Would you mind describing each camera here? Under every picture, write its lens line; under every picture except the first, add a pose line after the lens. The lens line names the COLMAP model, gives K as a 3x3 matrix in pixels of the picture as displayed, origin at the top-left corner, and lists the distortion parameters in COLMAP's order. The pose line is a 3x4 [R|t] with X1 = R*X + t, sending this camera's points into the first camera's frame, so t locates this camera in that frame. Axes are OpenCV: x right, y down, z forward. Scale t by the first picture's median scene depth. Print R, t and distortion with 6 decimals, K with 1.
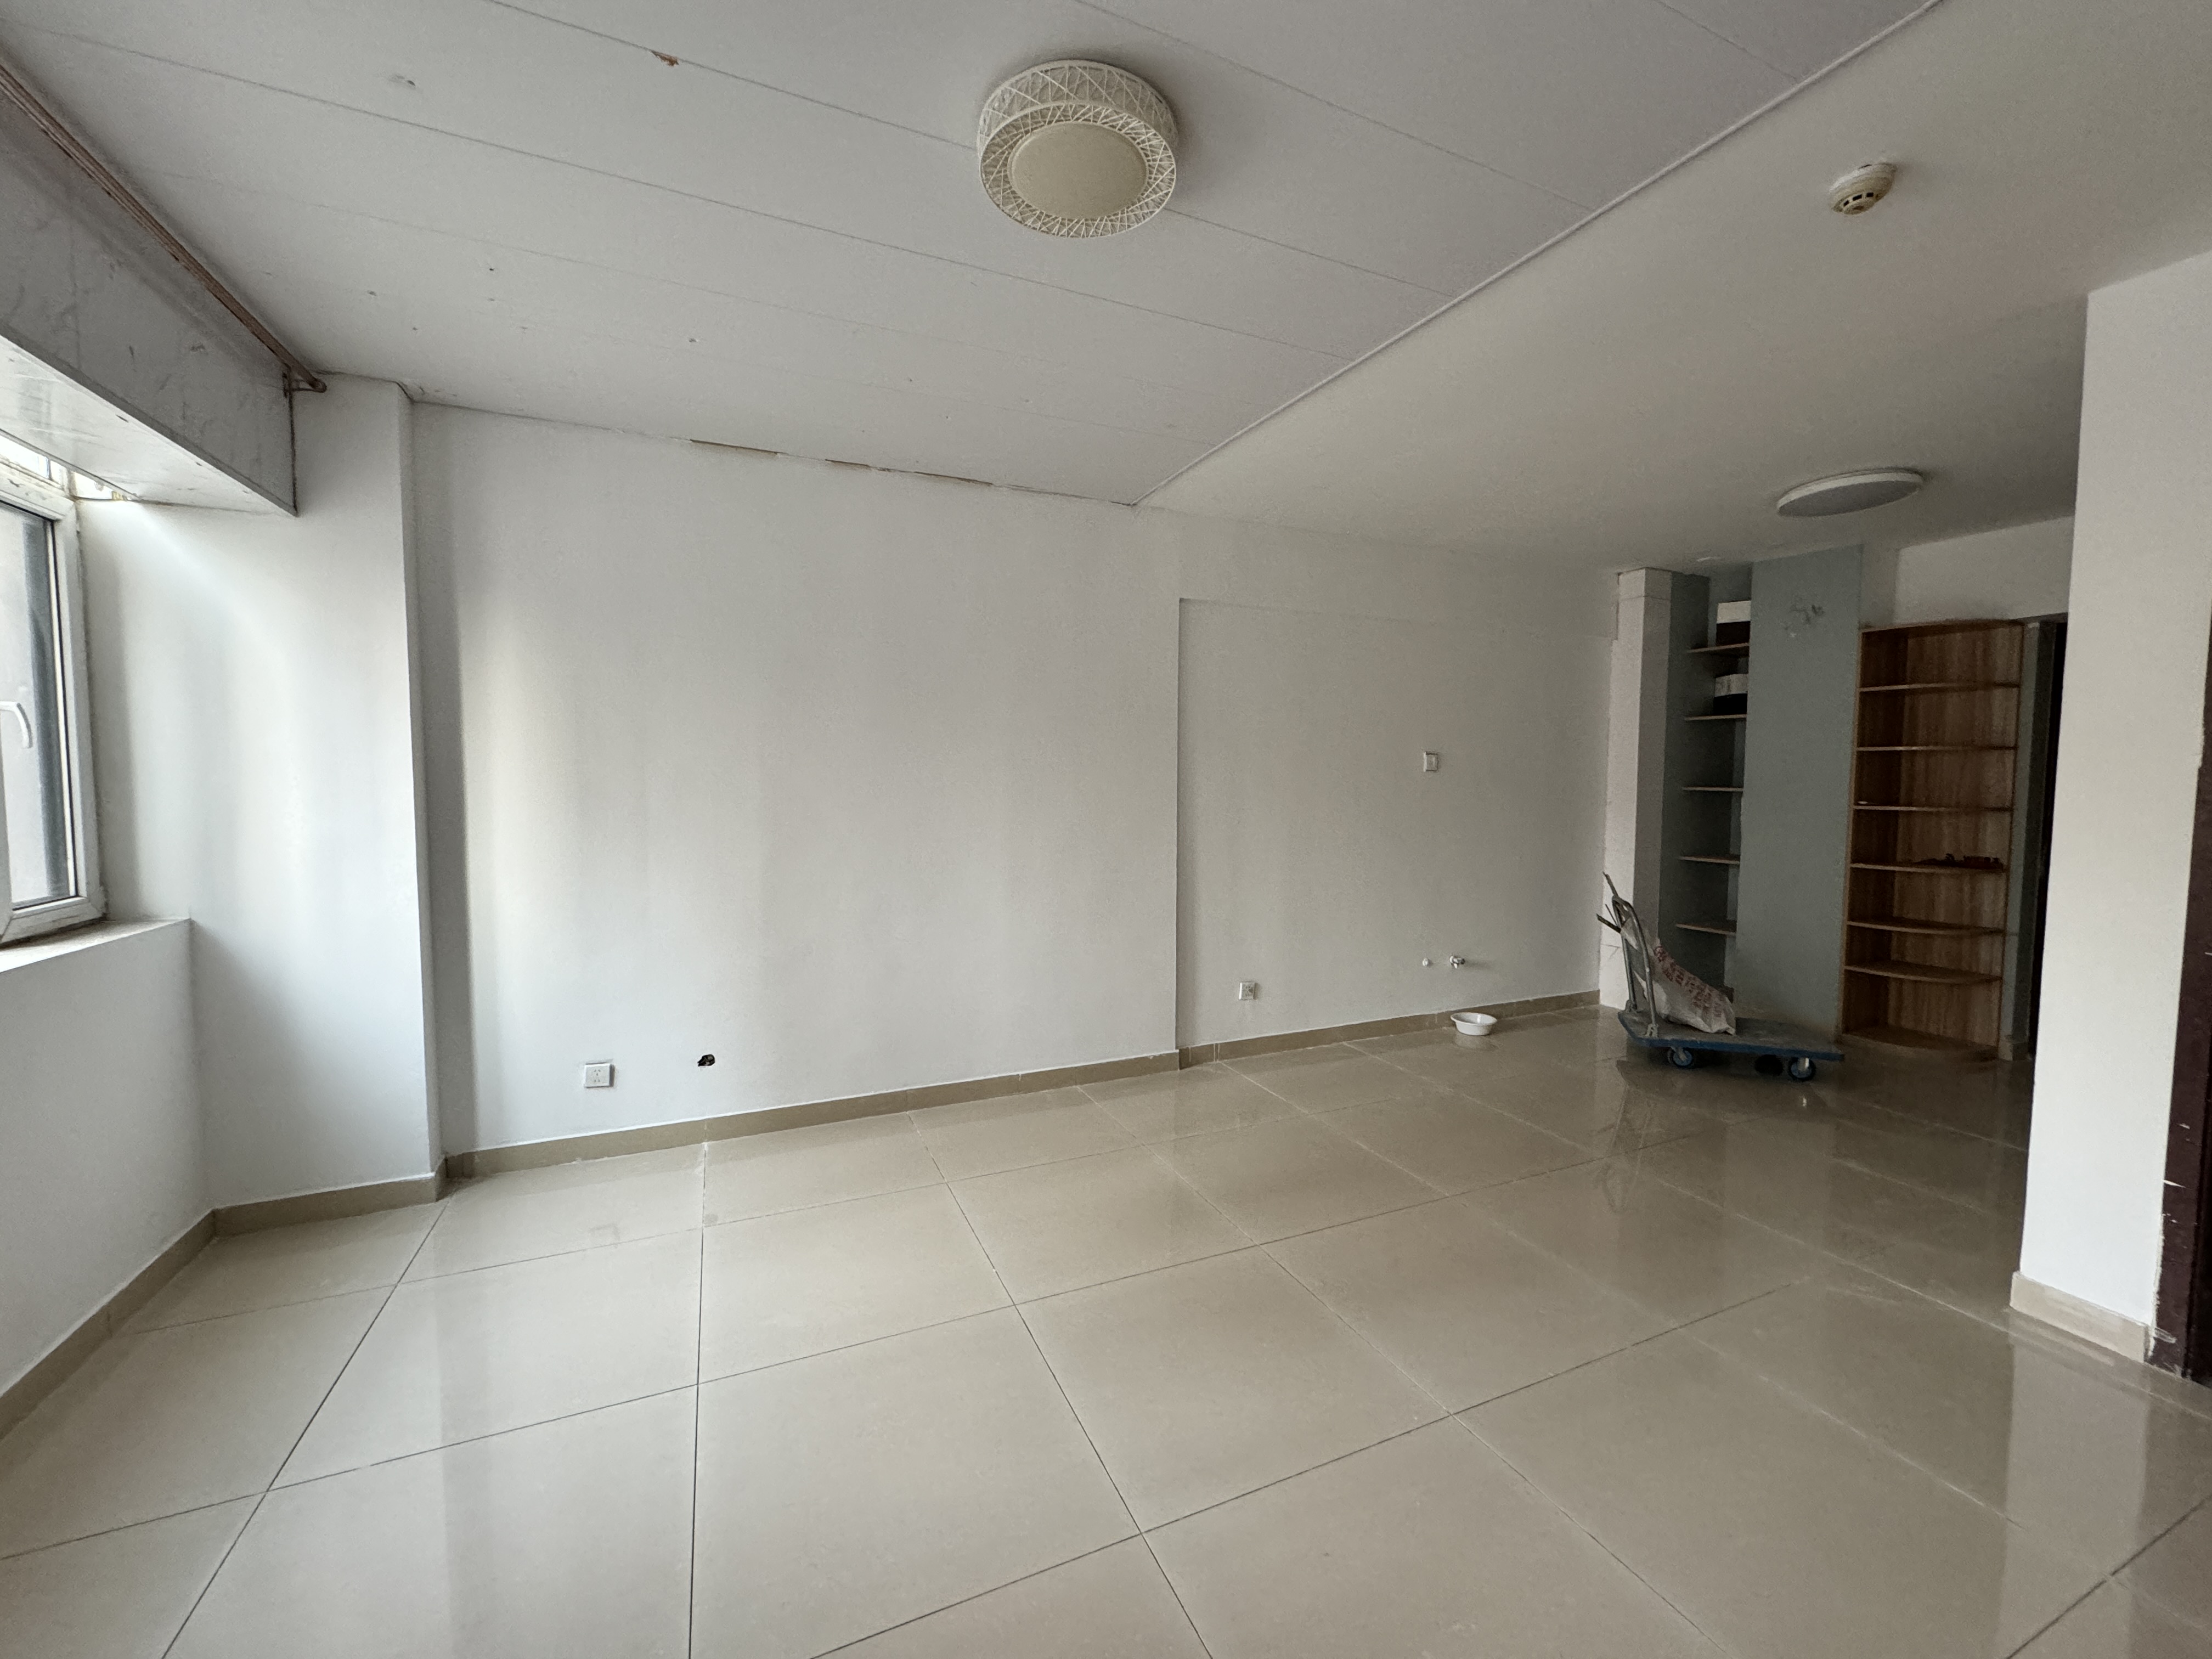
lens RADIAL K [[881.6, 0, 1106.0], [0, 881.6, 829.5], [0, 0, 1]] dist [0.000064, 0.000191]
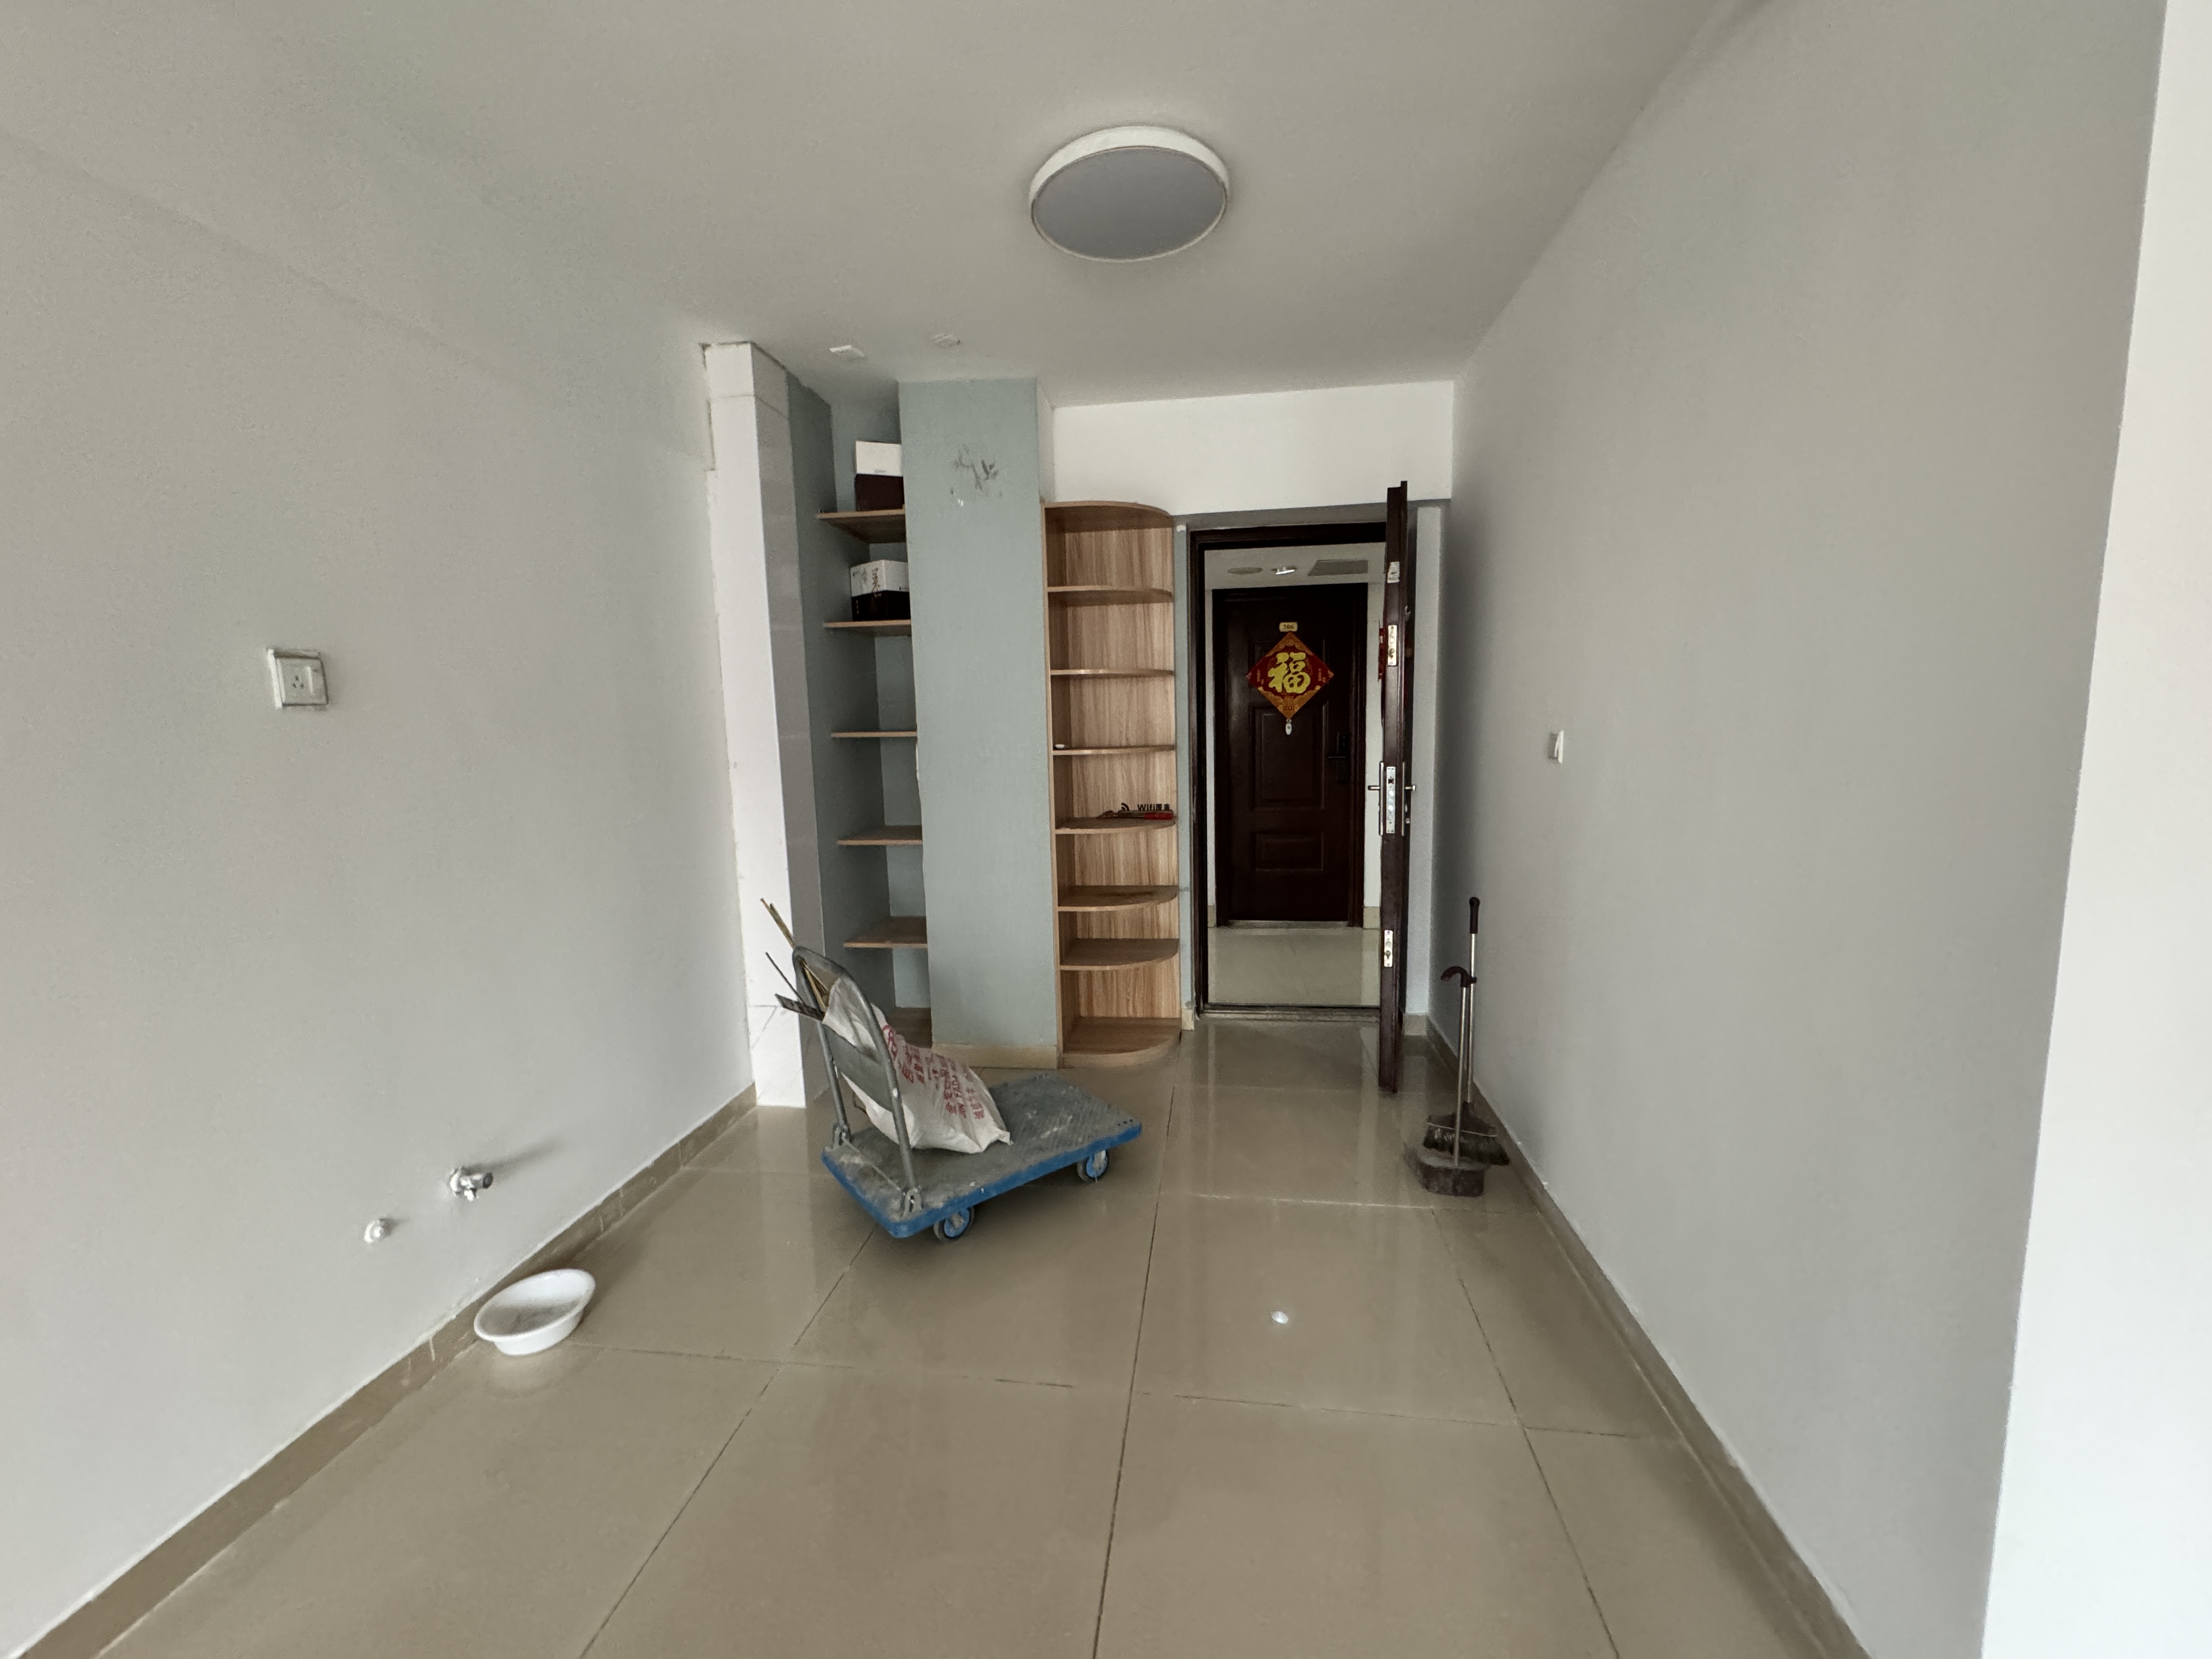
lens RADIAL K [[881.6, 0, 1106.0], [0, 881.6, 829.5], [0, 0, 1]] dist [0.000064, 0.000191]
pose [[0.527590, -0.122063, 0.840684, 0.238457], [0.077098, 0.992419, 0.095710, -0.027579], [-0.845994, 0.014320, 0.533001, 0.551880]]
